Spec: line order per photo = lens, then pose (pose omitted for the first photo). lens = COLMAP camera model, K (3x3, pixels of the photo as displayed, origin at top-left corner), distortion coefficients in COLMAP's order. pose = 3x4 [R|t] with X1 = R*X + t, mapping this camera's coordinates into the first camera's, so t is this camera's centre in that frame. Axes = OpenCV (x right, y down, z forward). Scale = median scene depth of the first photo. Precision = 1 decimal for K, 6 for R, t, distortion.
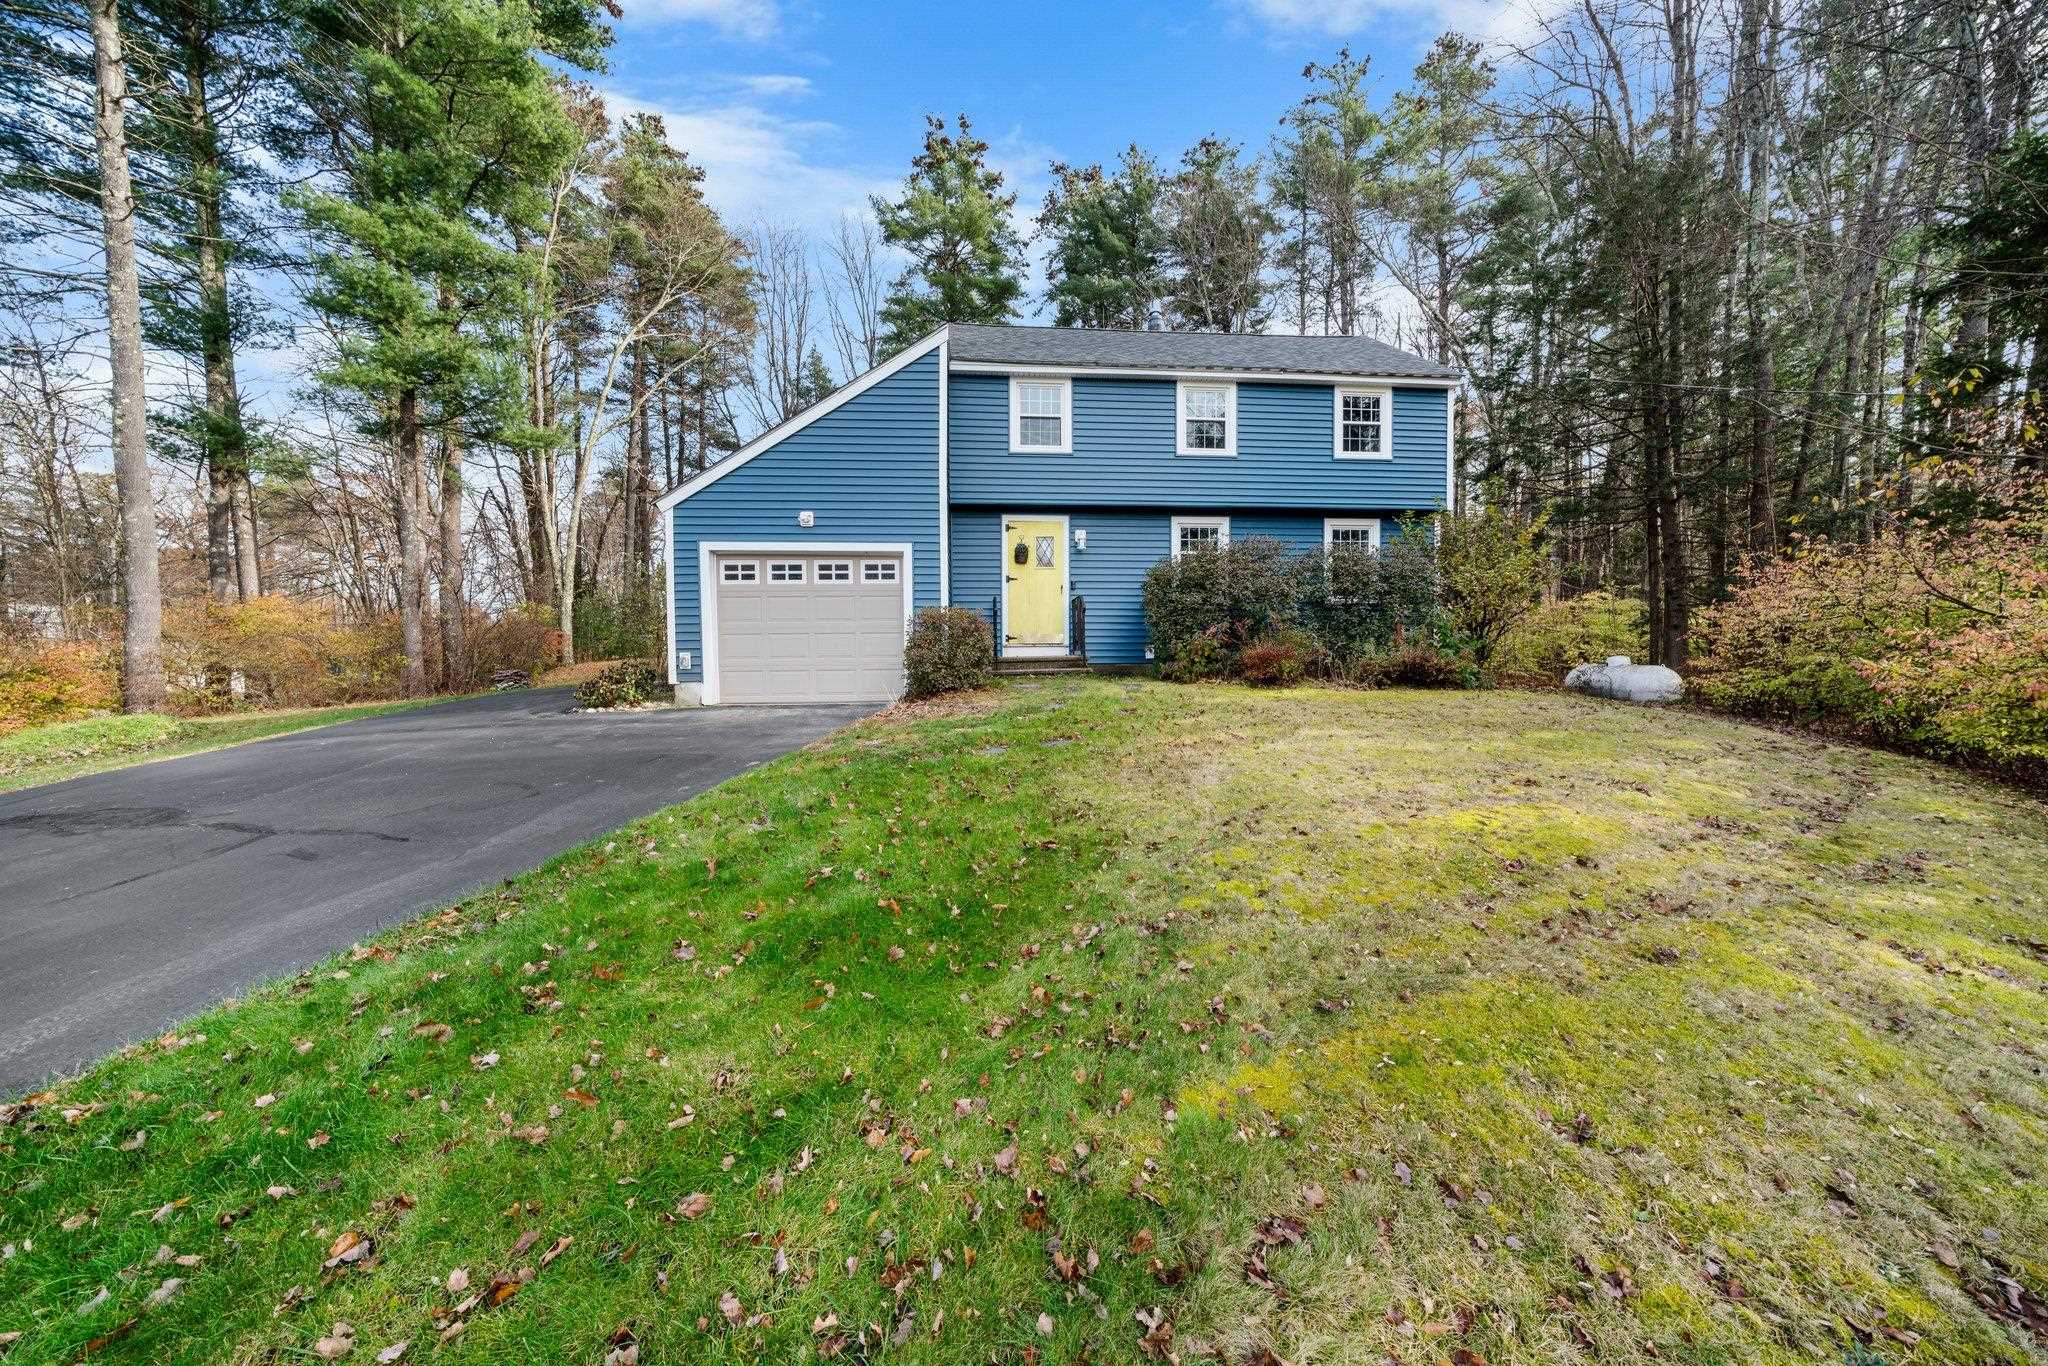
lens RADIAL K [[705.6, 0, 1024.0], [0, 705.6, 683.0], [0, 0, 1]] dist [-0.005294, 0.000026]
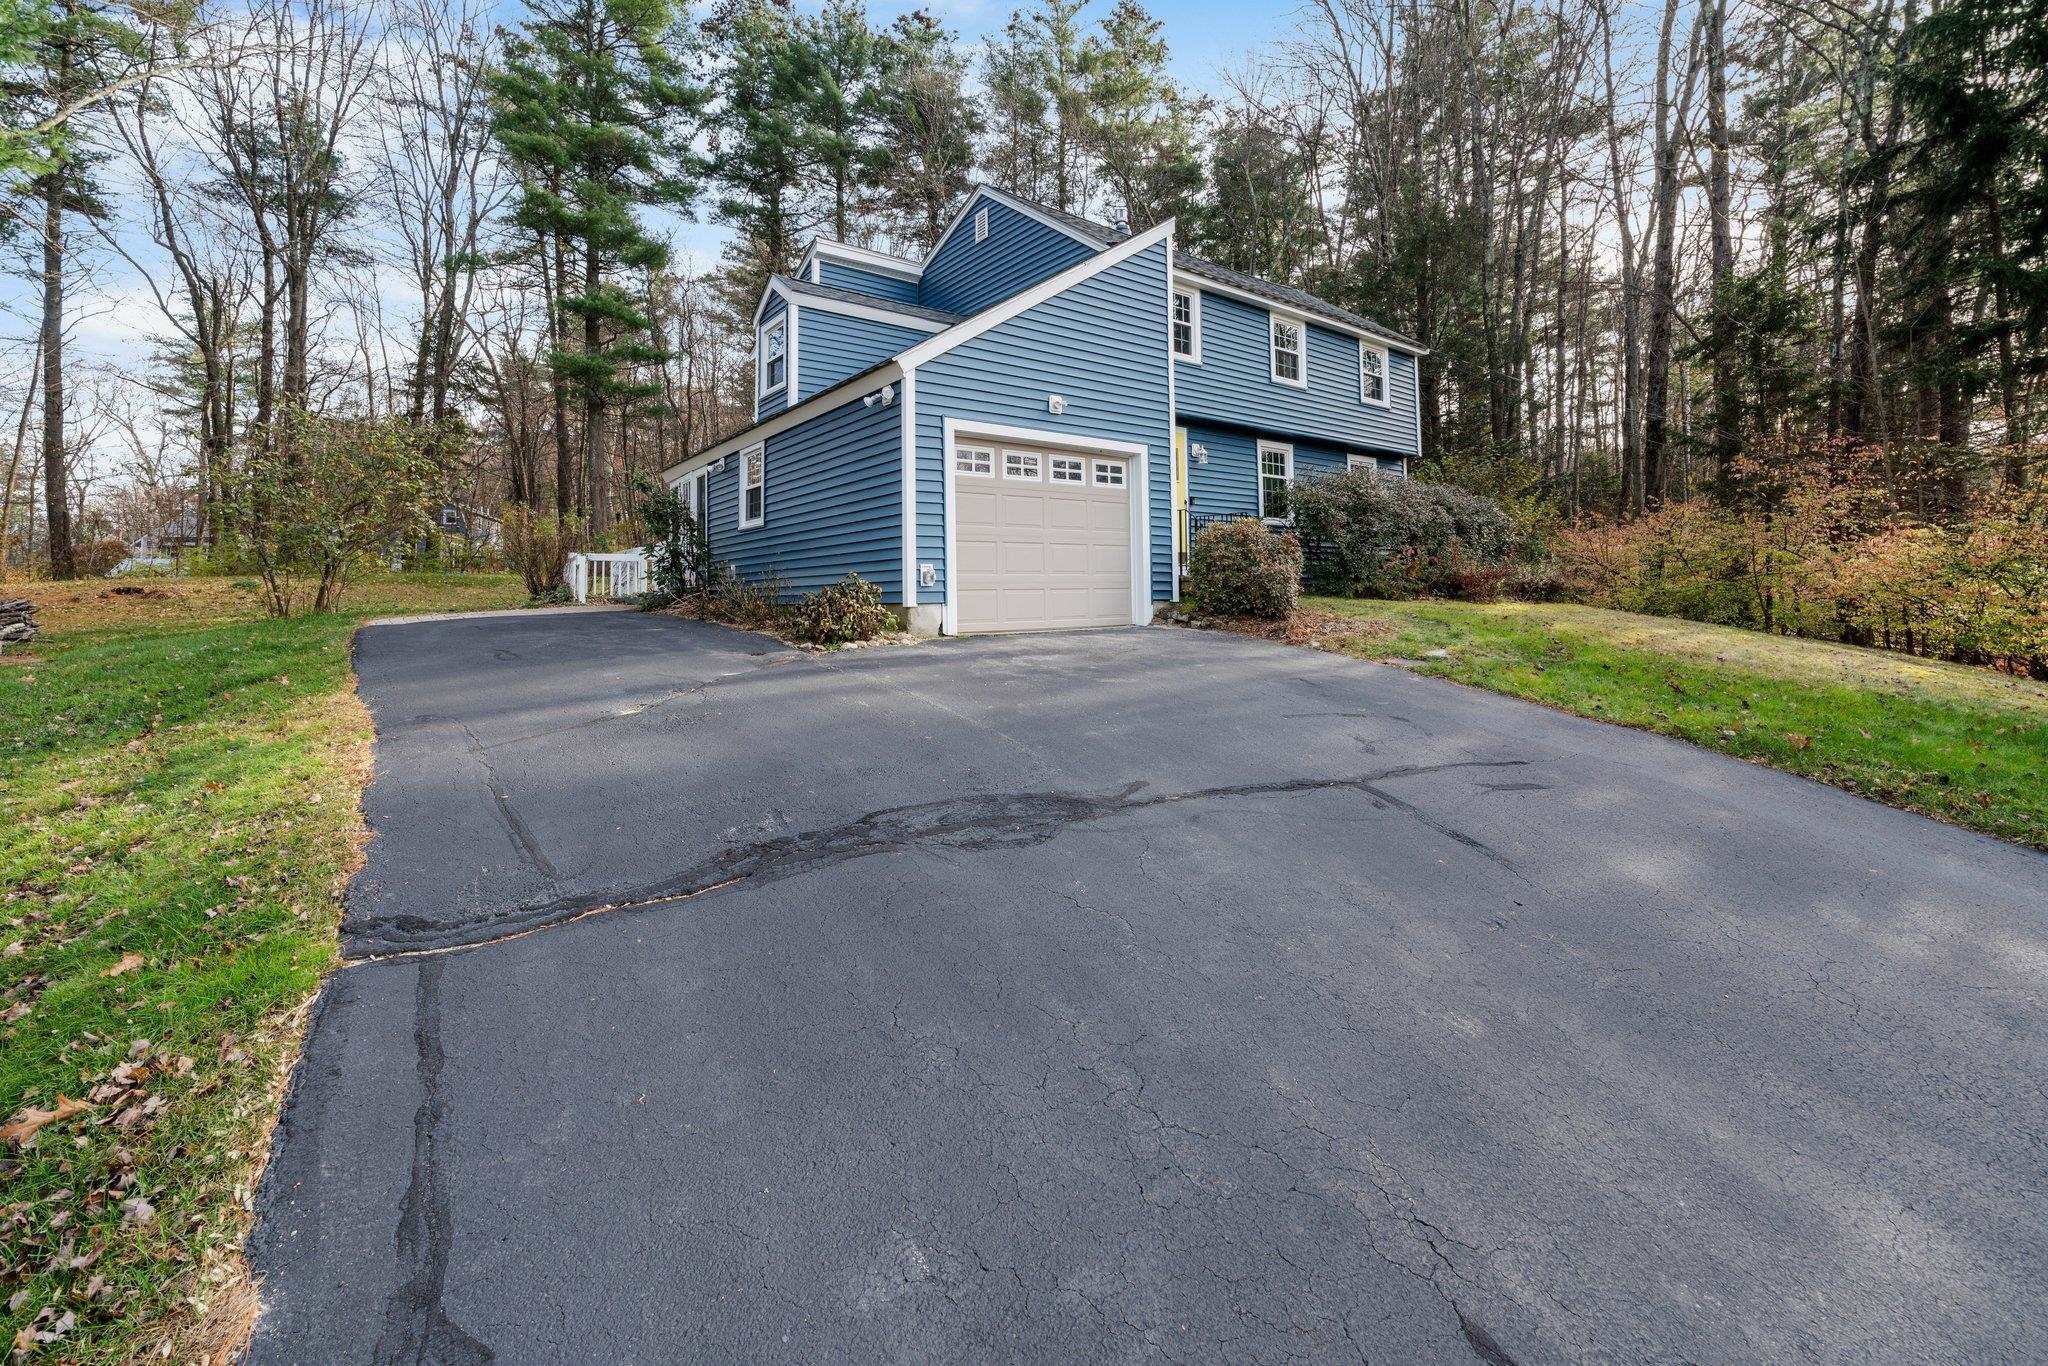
lens RADIAL K [[862.5, 0, 1051.2], [0, 862.5, 542.3], [0, 0, 1]] dist [-0.000580, -0.000023]
pose [[0.828789, 0.030616, 0.558722, -0.741388], [0.018900, 0.996401, -0.082635, 0.009796], [-0.559241, 0.079047, 0.825228, 0.153122]]
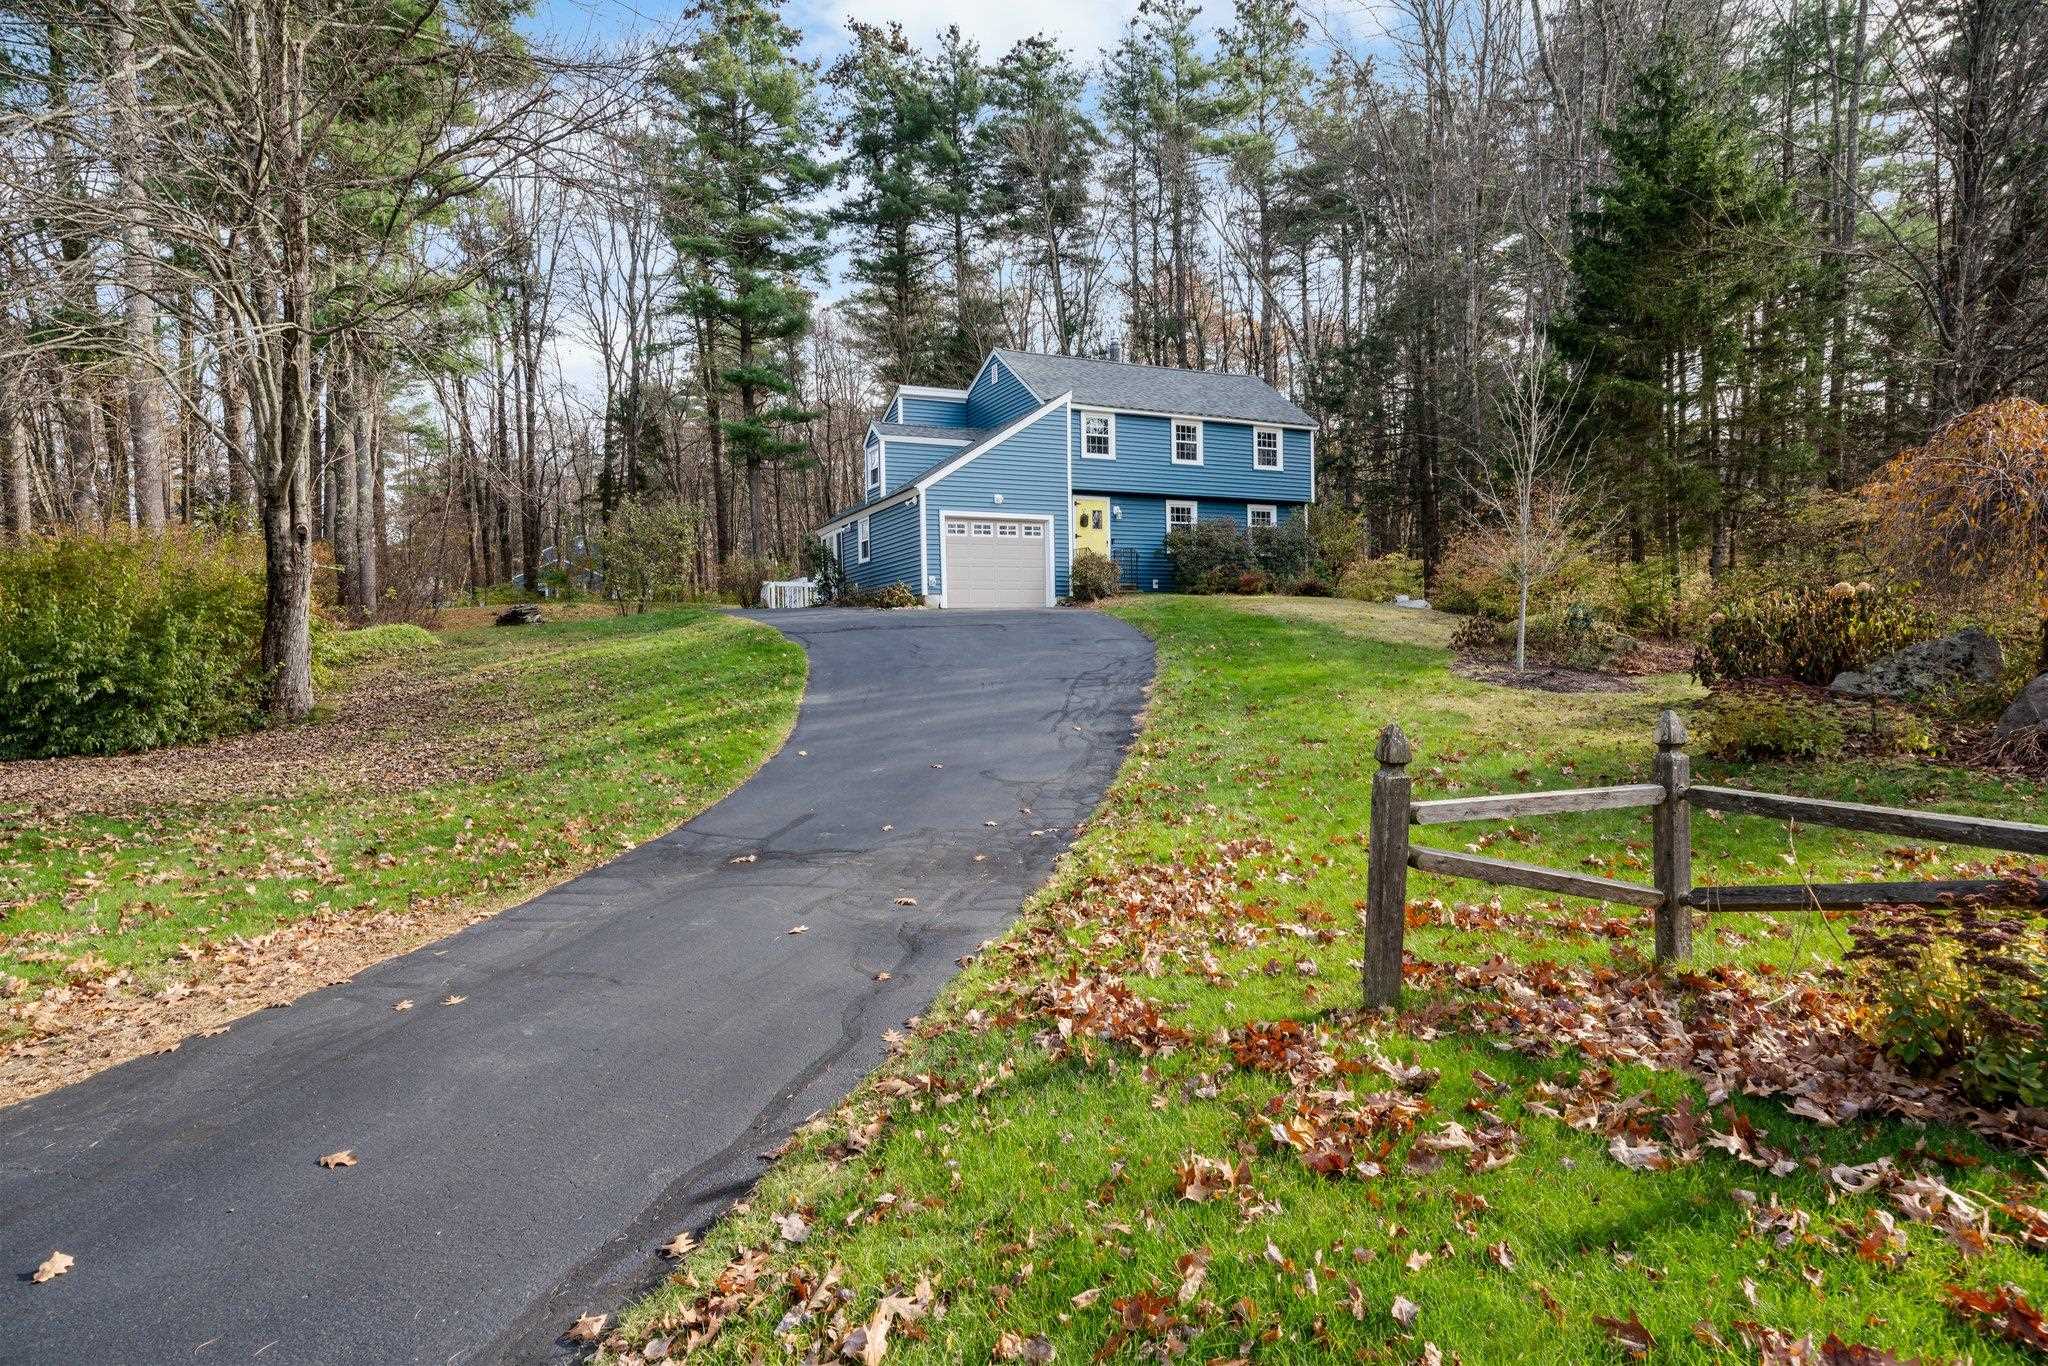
lens RADIAL K [[1160.4, 0, 1024.0], [0, 1160.4, 683.0], [0, 0, 1]] dist [0.001104, 0.000236]
pose [[0.936182, -0.016049, 0.351150, -1.052954], [0.016942, 0.999856, 0.000529, 0.178859], [-0.351108, 0.005454, 0.936319, -1.394053]]
